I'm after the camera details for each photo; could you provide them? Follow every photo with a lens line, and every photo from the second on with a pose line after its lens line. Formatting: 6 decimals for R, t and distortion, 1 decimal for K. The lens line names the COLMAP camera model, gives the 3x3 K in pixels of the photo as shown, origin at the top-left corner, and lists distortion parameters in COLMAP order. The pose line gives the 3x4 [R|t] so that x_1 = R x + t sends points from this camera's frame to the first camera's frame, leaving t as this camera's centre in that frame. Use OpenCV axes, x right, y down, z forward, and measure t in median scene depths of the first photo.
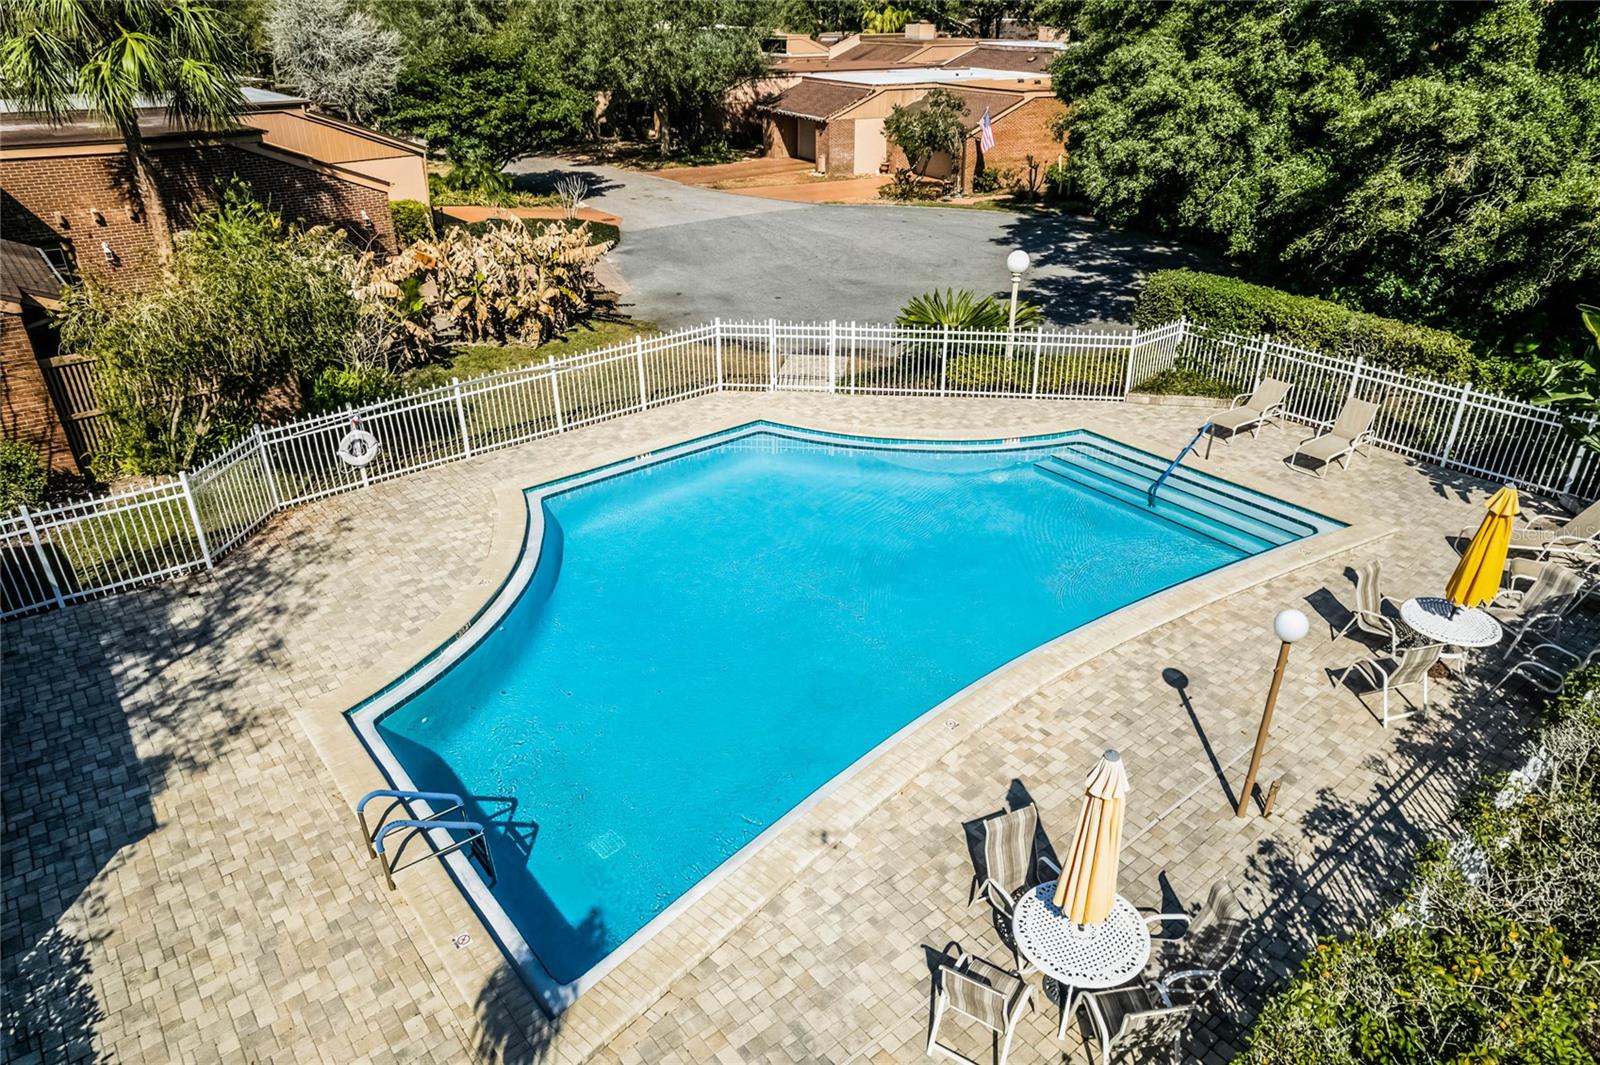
lens RADIAL K [[1019.8, 0, 800.0], [0, 1019.8, 532.5], [0, 0, 1]] dist [-0.040909, 0.001987]
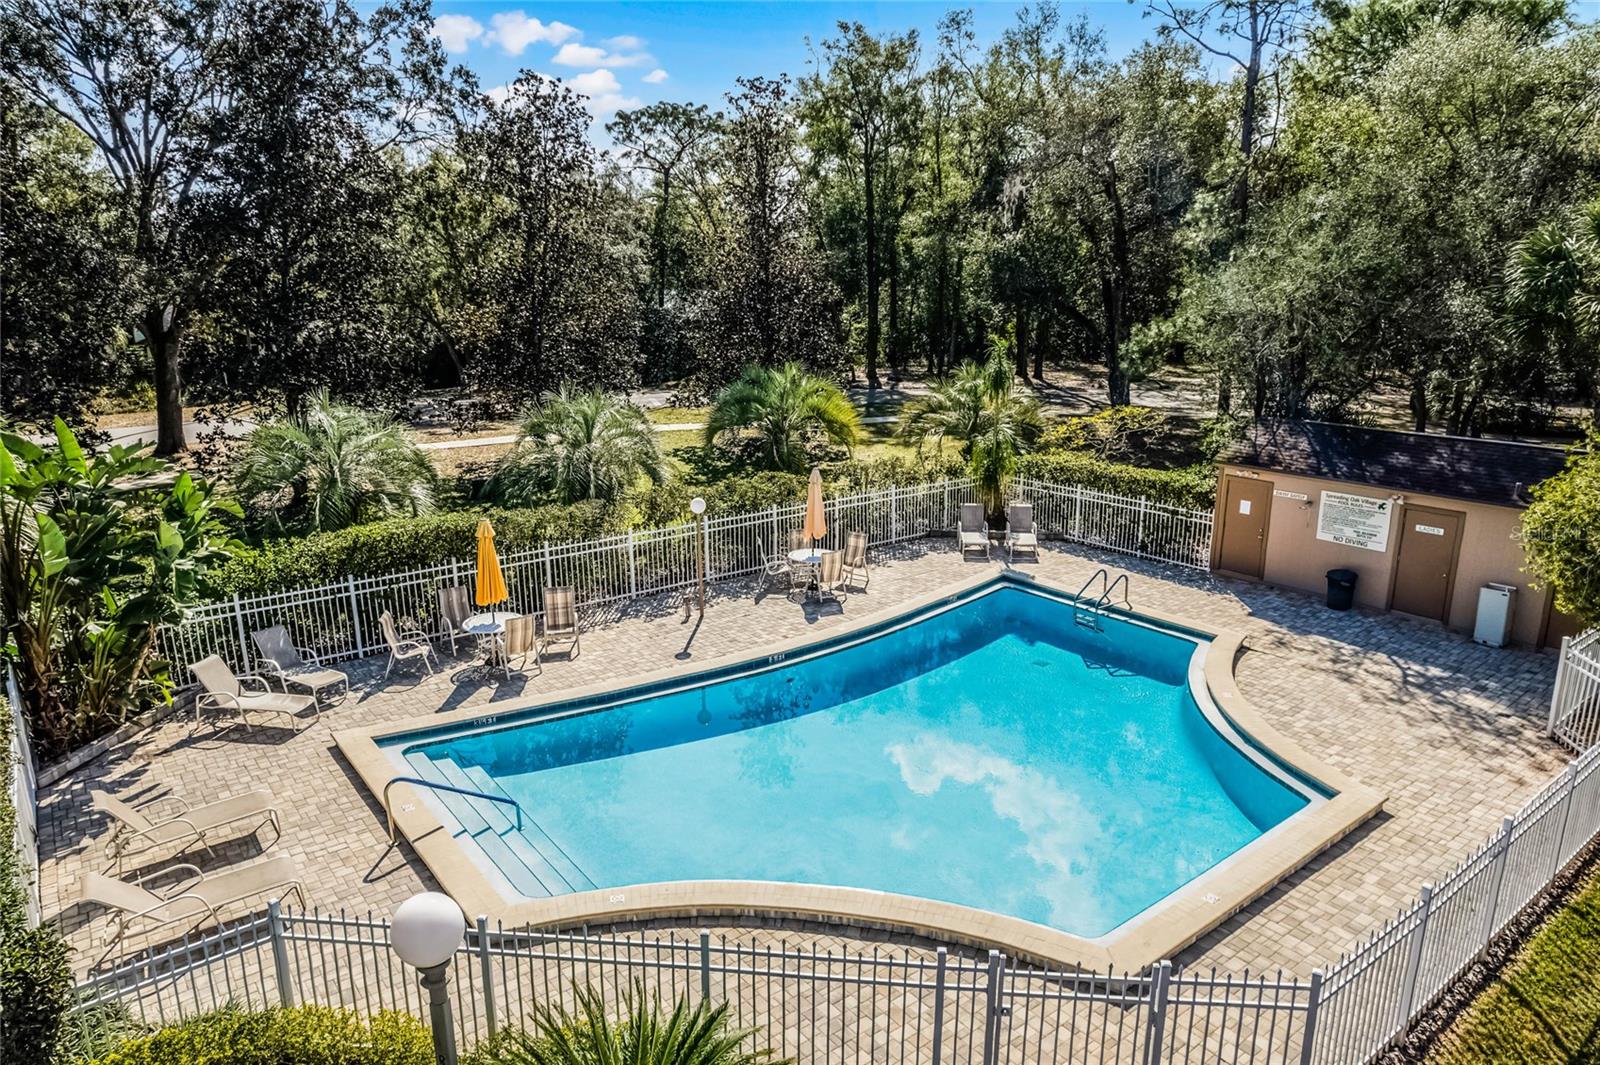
lens RADIAL K [[1019.8, 0, 800.0], [0, 1019.8, 532.5], [0, 0, 1]] dist [-0.040909, 0.001987]
pose [[-0.999769, 0.009091, 0.019481, 0.161254], [0.019660, 0.753199, 0.657498, -0.924912], [-0.008696, 0.657729, -0.753204, 1.913901]]
